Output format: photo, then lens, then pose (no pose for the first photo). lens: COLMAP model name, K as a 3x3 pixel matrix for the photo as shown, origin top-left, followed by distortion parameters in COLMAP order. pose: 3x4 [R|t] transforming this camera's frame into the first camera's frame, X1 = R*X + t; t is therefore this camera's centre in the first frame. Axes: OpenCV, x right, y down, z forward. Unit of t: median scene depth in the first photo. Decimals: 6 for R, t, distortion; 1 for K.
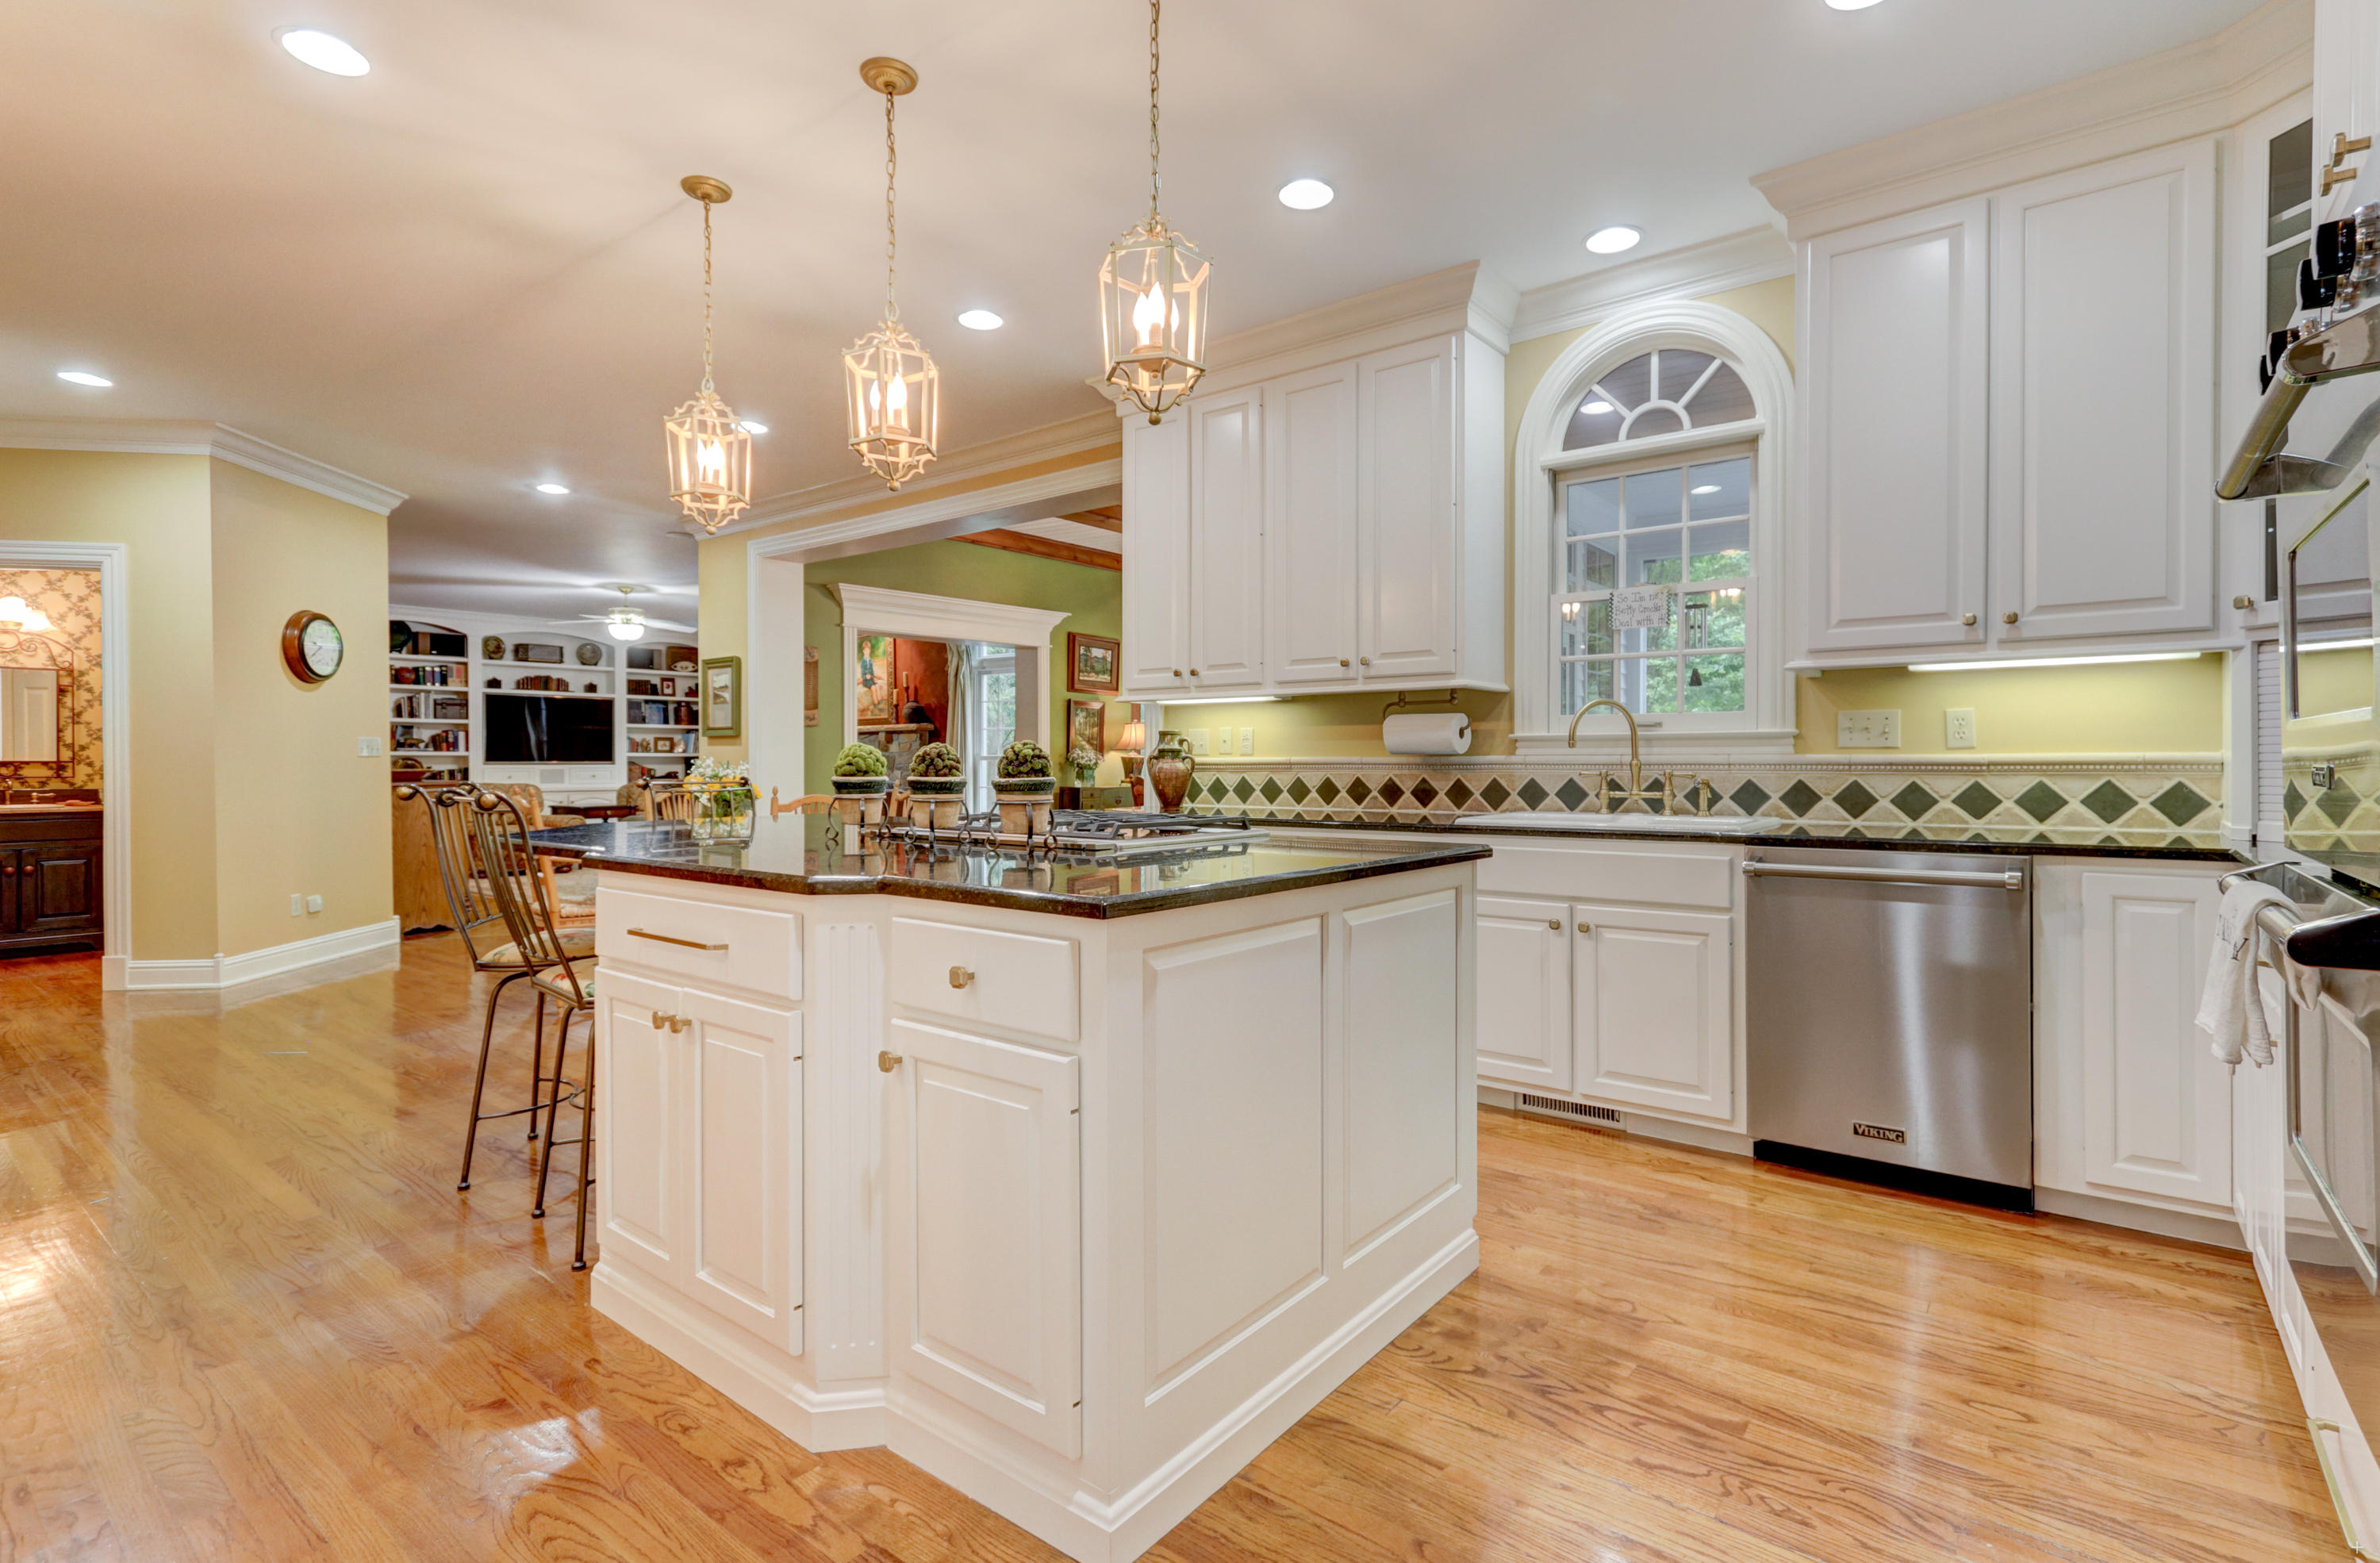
lens RADIAL K [[1095.8, 0, 1275.4], [0, 1095.8, 742.3], [0, 0, 1]] dist [0.005029, 0.000066]
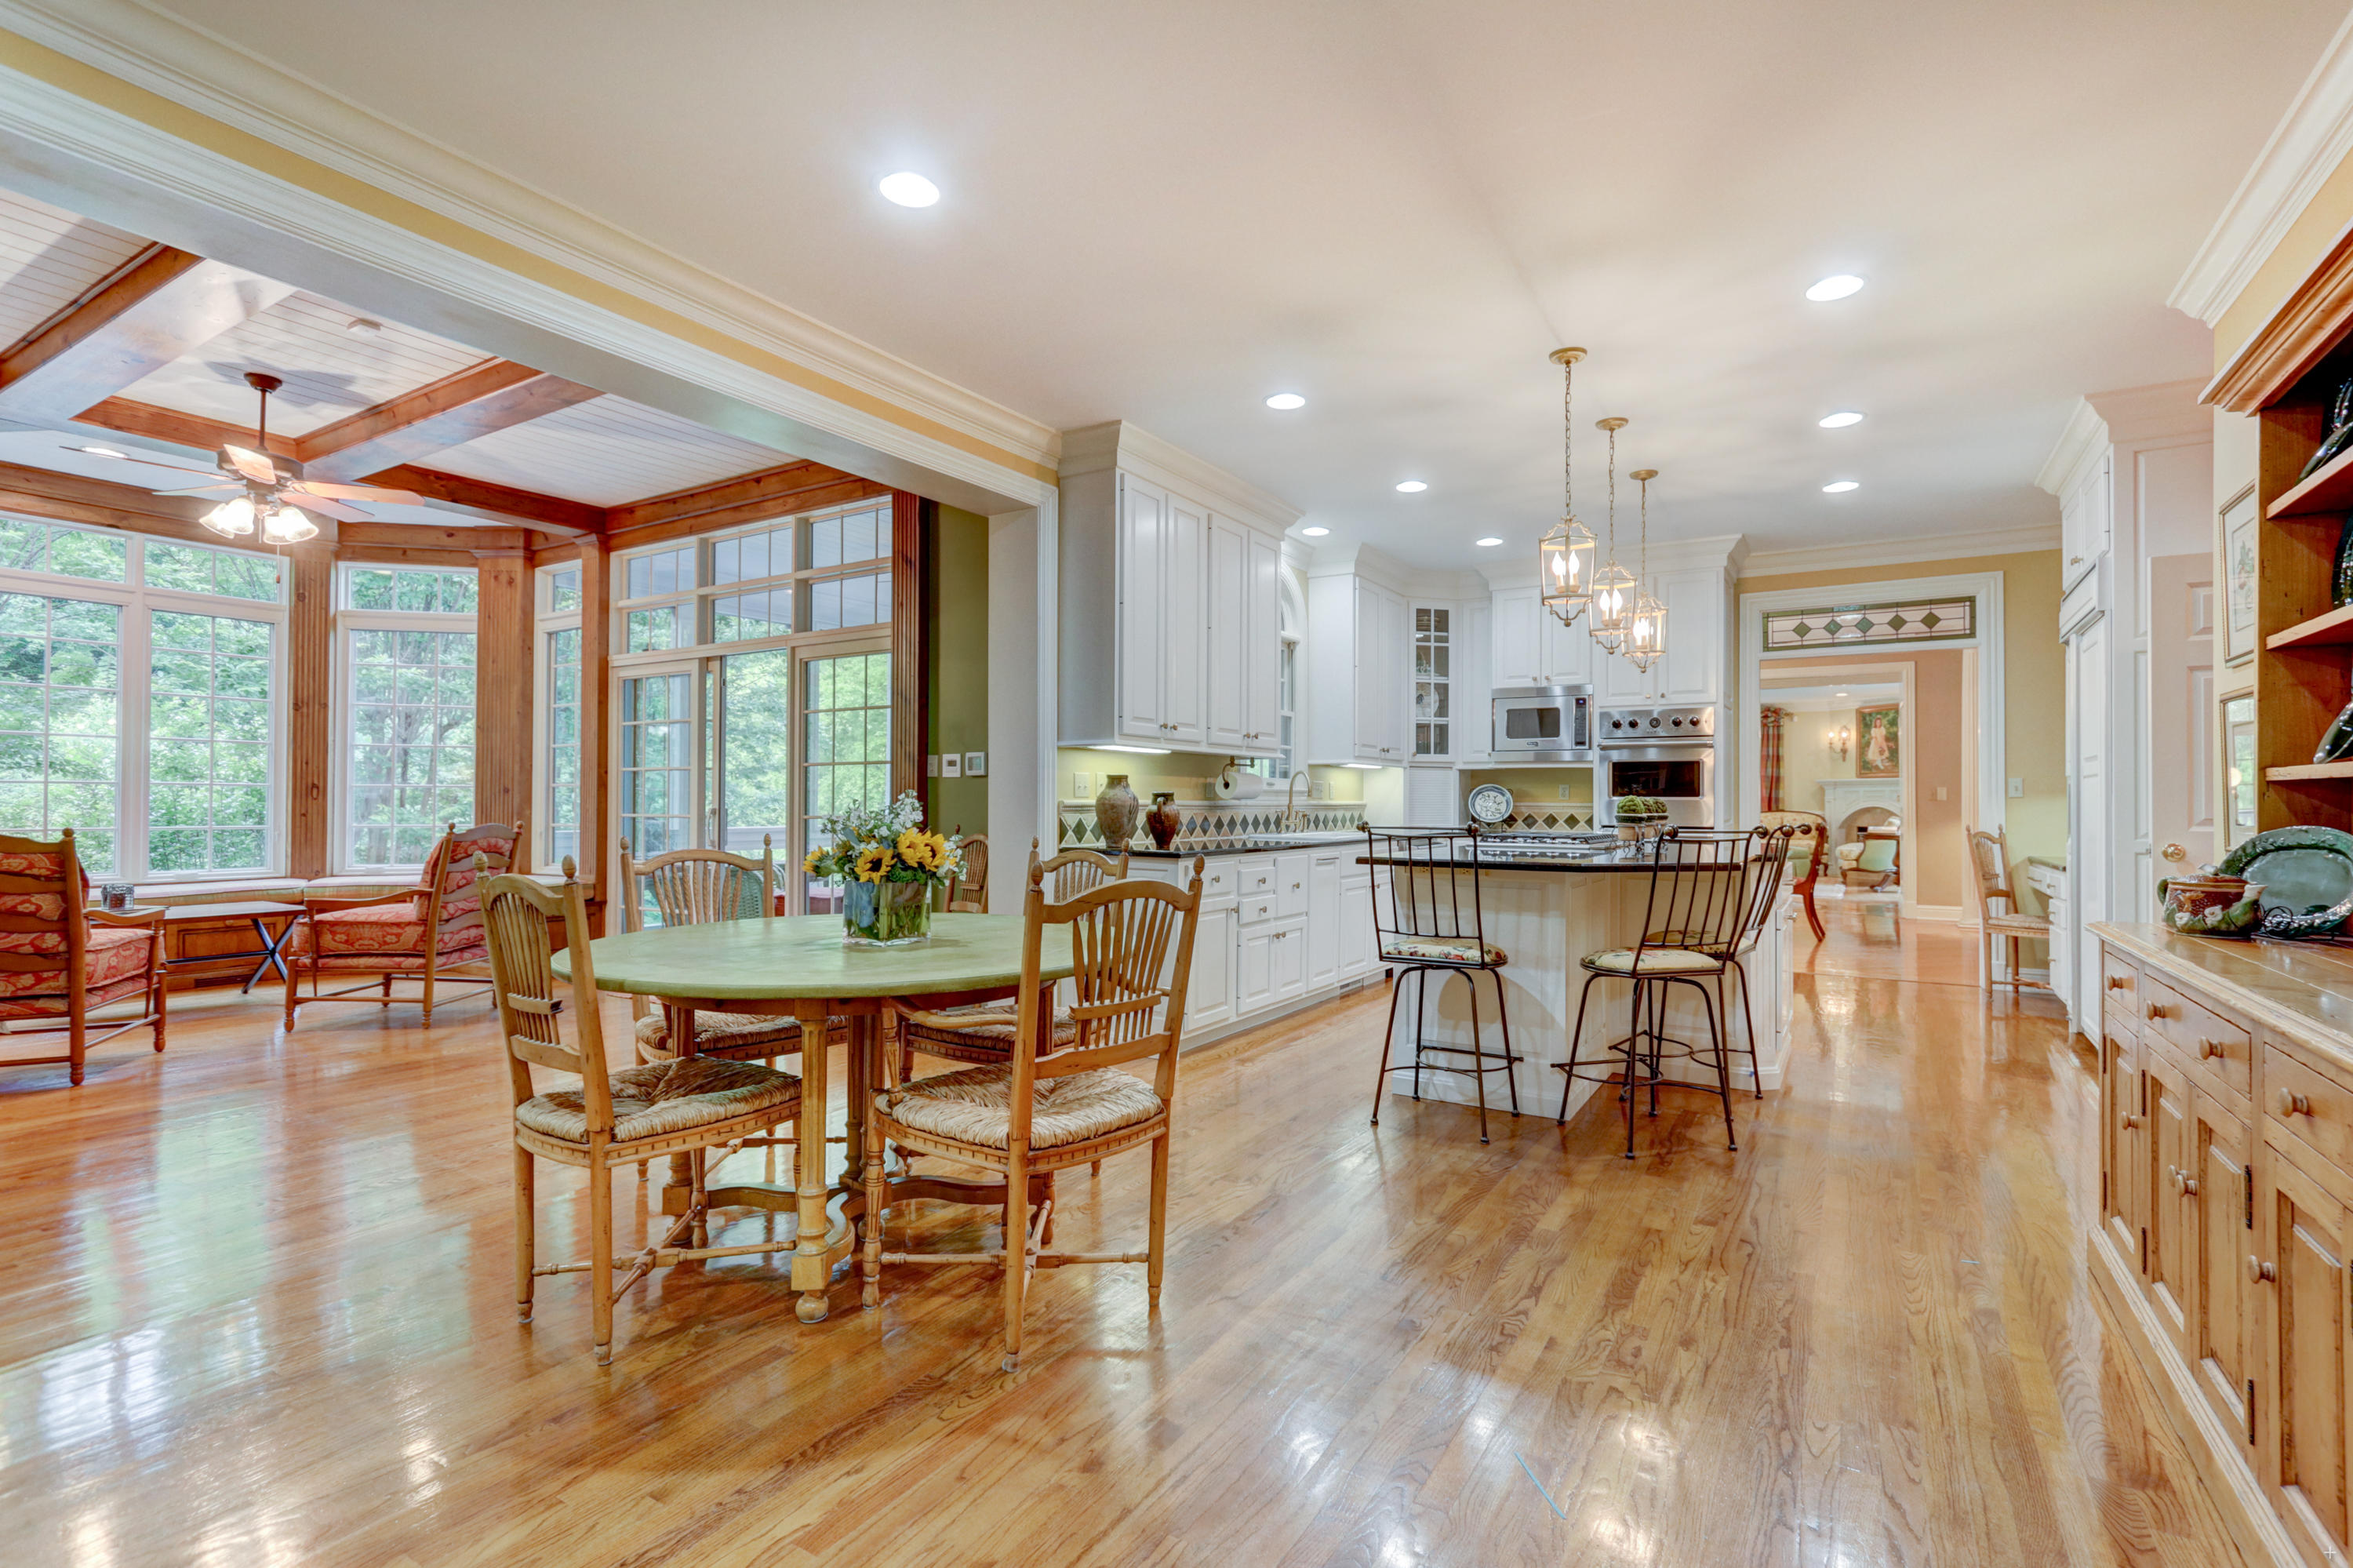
lens RADIAL K [[1083.4, 0, 1184.3], [0, 1083.4, 795.4], [0, 0, 1]] dist [0.005029, 0.000066]
pose [[-0.058262, 0.021507, 0.998070, -1.375470], [-0.004782, 0.999750, -0.021822, 0.040124], [-0.998290, -0.006044, -0.058145, 1.185276]]
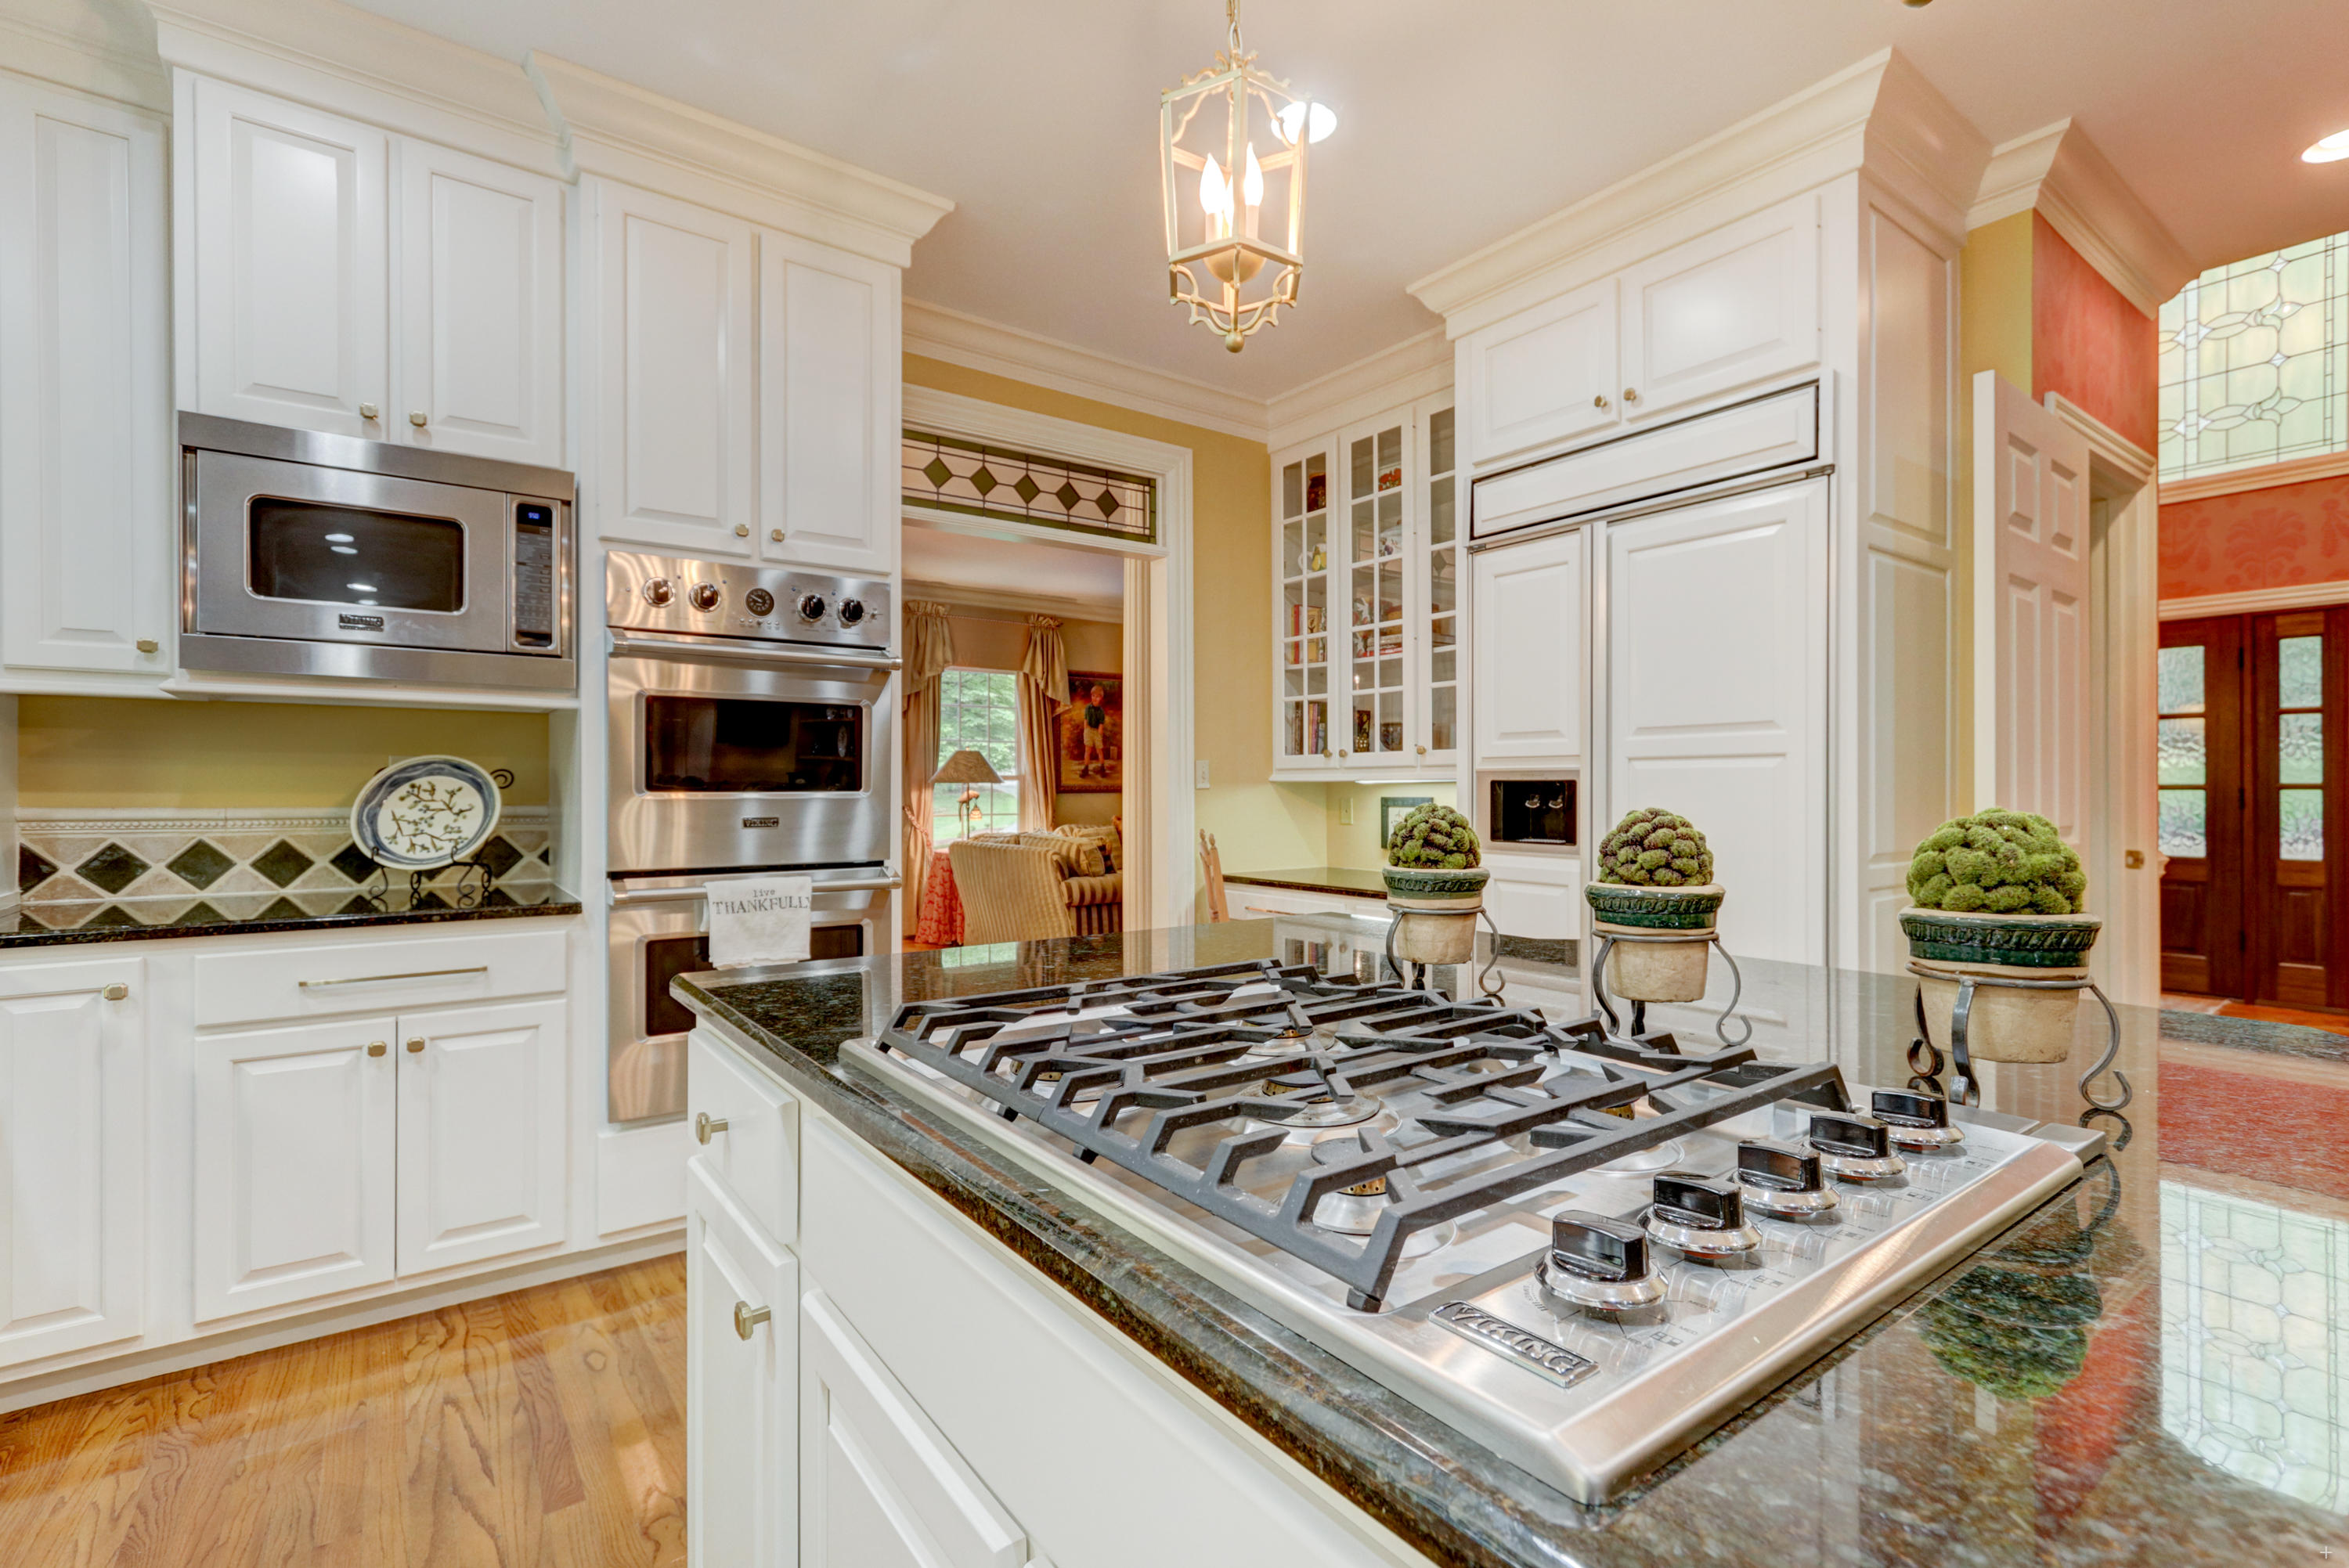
lens RADIAL K [[1081.4, 0, 1177.5], [0, 1081.4, 786.2], [0, 0, 1]] dist [0.005029, 0.000066]
pose [[-0.945767, 0.010395, 0.324678, -0.149473], [0.009579, 0.999946, -0.004113, 0.003063], [-0.324703, -0.000779, -0.945816, 0.890174]]
